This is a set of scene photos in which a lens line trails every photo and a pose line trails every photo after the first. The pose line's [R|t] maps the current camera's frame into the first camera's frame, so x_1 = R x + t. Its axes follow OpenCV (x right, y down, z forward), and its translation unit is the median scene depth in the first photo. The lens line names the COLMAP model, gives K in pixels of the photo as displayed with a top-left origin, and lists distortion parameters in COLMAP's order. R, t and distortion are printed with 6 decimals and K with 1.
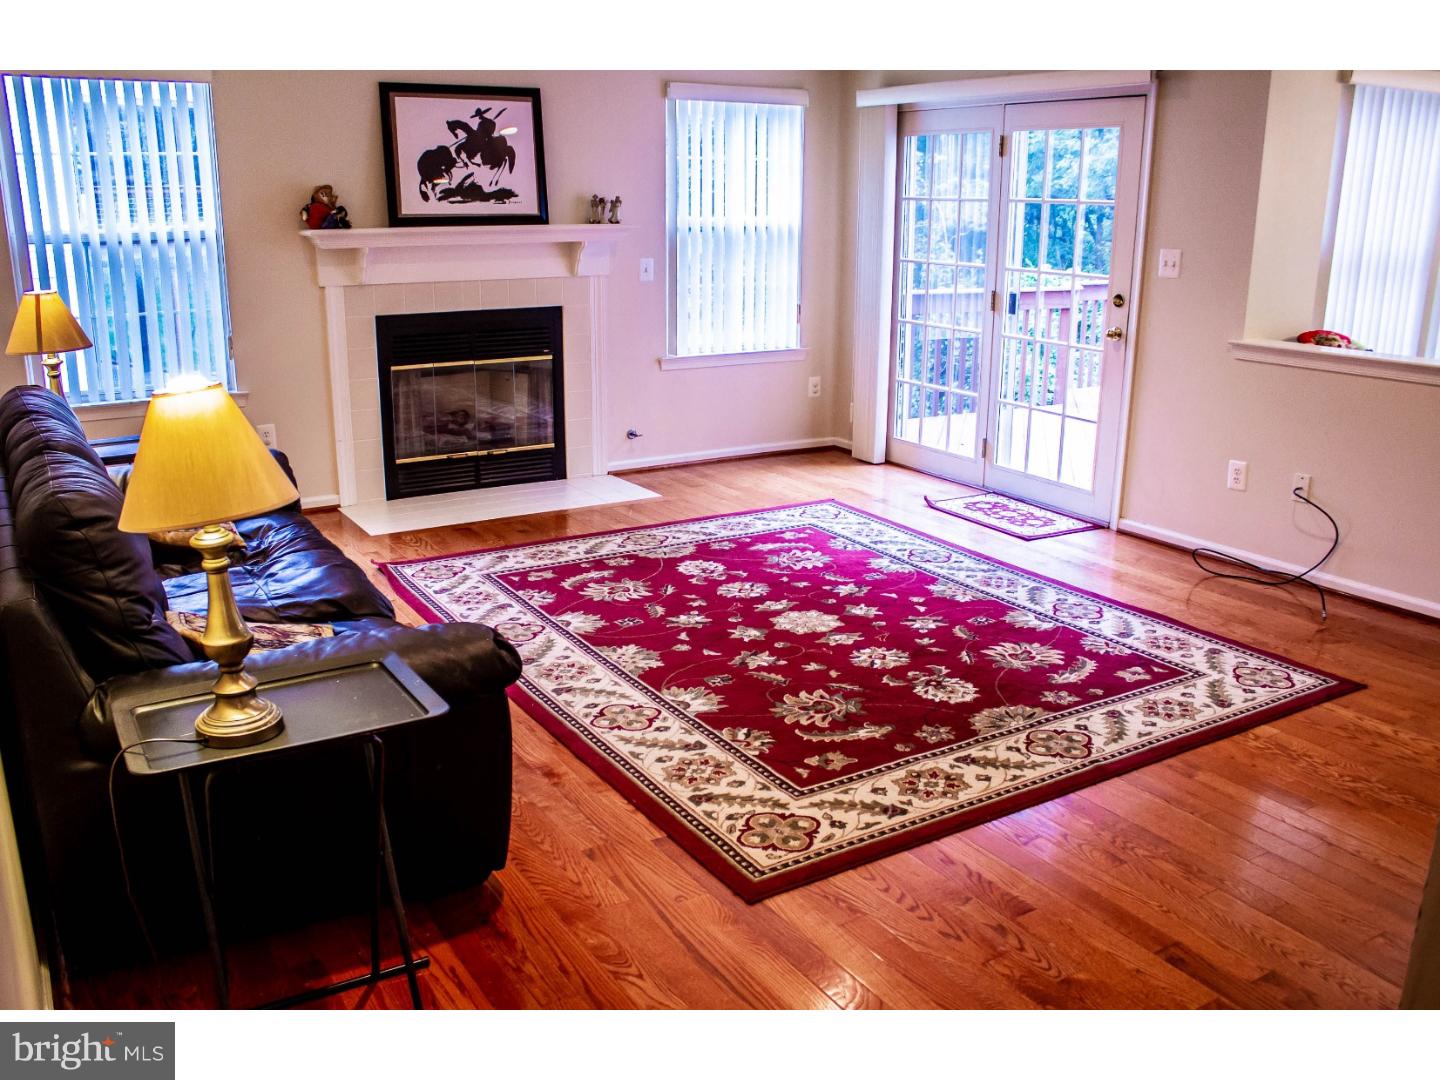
lens RADIAL K [[1206.6, 0, 720.0], [0, 1206.6, 540.0], [0, 0, 1]] dist [-0.116559, 0.004706]
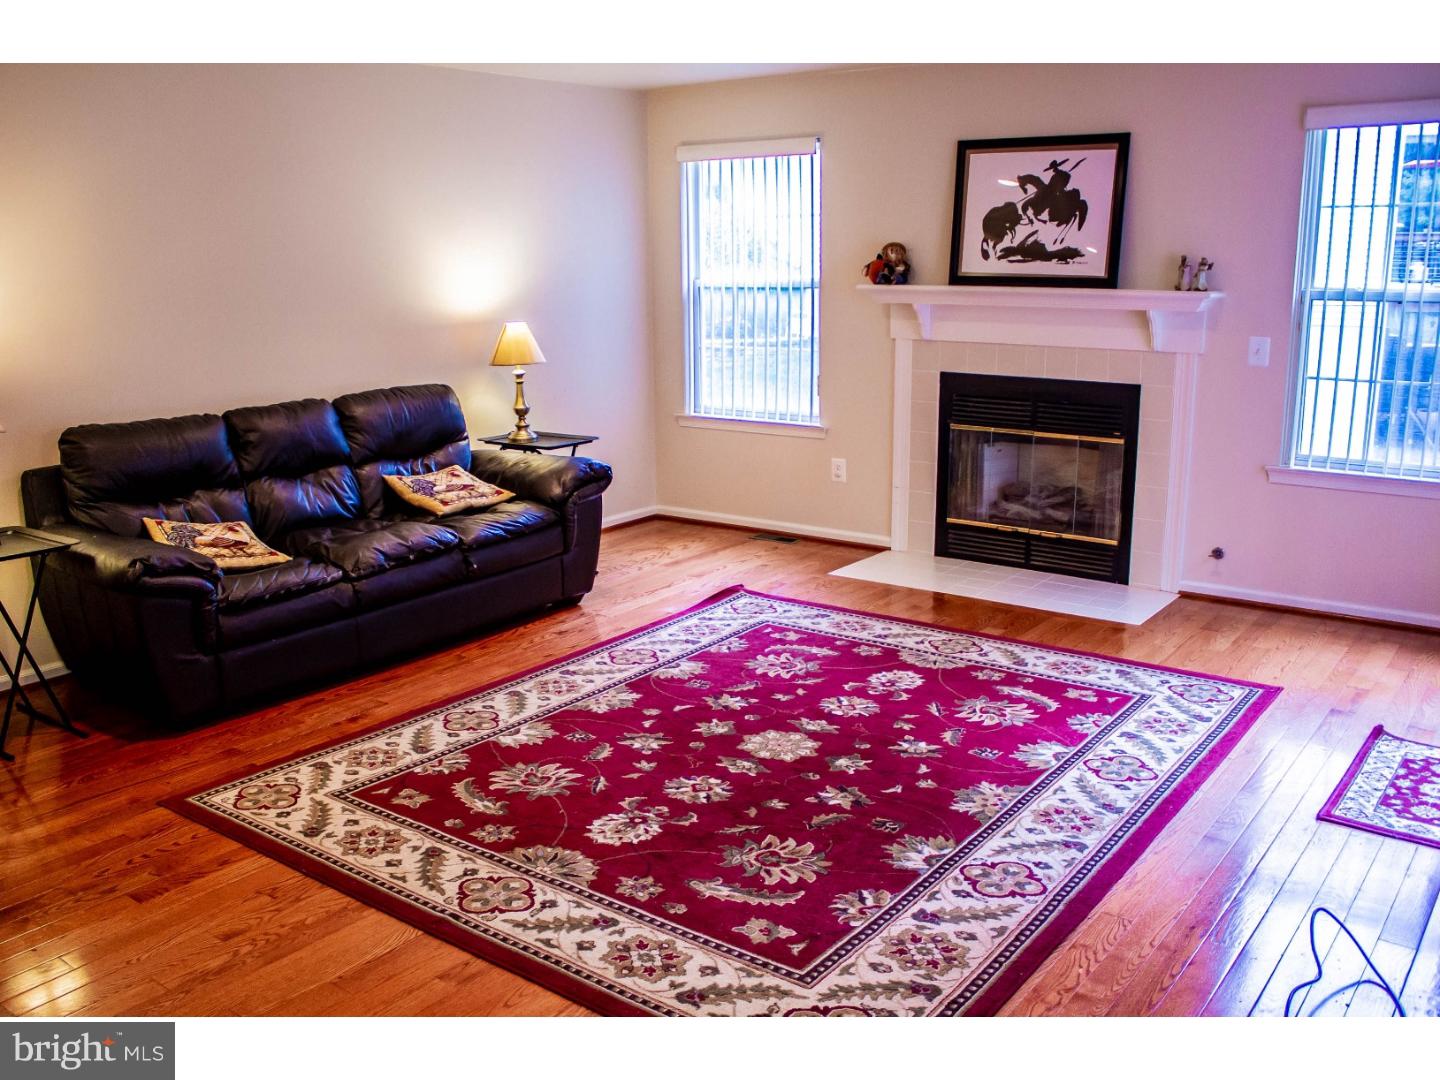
lens RADIAL K [[1278.5, 0, 720.6], [0, 1278.5, 574.6], [0, 0, 1]] dist [-0.165794, 0.165801]
pose [[0.378326, 0.219923, -0.899168, 0.771856], [-0.240687, 0.961328, 0.133857, -0.147603], [0.893834, 0.165776, 0.416628, 0.502056]]
